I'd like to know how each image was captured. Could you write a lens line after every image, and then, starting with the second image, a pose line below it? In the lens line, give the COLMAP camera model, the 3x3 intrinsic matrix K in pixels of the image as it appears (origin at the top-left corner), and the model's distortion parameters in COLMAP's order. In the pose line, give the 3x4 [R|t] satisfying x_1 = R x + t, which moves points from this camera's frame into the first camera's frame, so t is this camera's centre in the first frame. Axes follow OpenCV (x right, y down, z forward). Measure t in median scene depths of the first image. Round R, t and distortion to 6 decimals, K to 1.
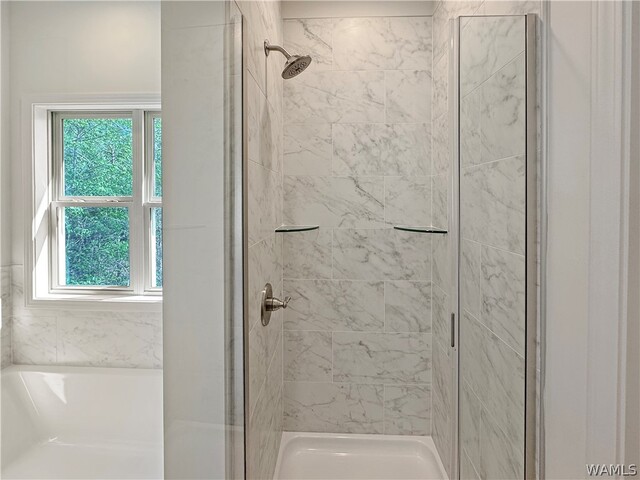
lens RADIAL K [[263.5, 0, 319.6], [0, 263.5, 199.0], [0, 0, 1]] dist [-0.000900, -0.000118]
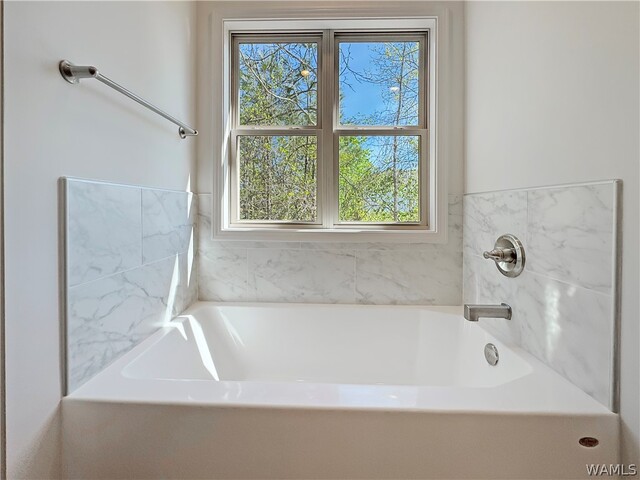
lens RADIAL K [[255.3, 0, 318.2], [0, 255.3, 207.4], [0, 0, 1]] dist [-0.002019, 0.000055]
pose [[0.999994, 0.001212, 0.003333, -0.788968], [-0.001186, 0.999971, -0.007550, 0.322446], [-0.003342, 0.007546, 0.999966, 0.105529]]
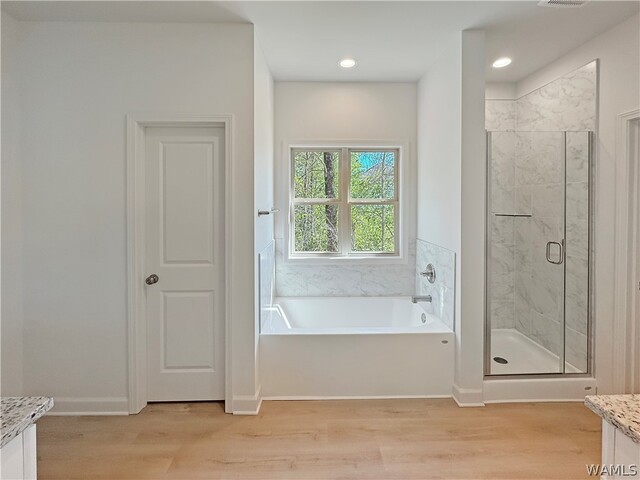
lens RADIAL K [[259.2, 0, 321.3], [0, 259.2, 201.6], [0, 0, 1]] dist [-0.000637, -0.000132]
pose [[0.998481, -0.002657, 0.055025, -1.014444], [0.002551, 0.999995, 0.002007, 0.009294], [-0.055030, -0.001864, 0.998483, -0.725177]]
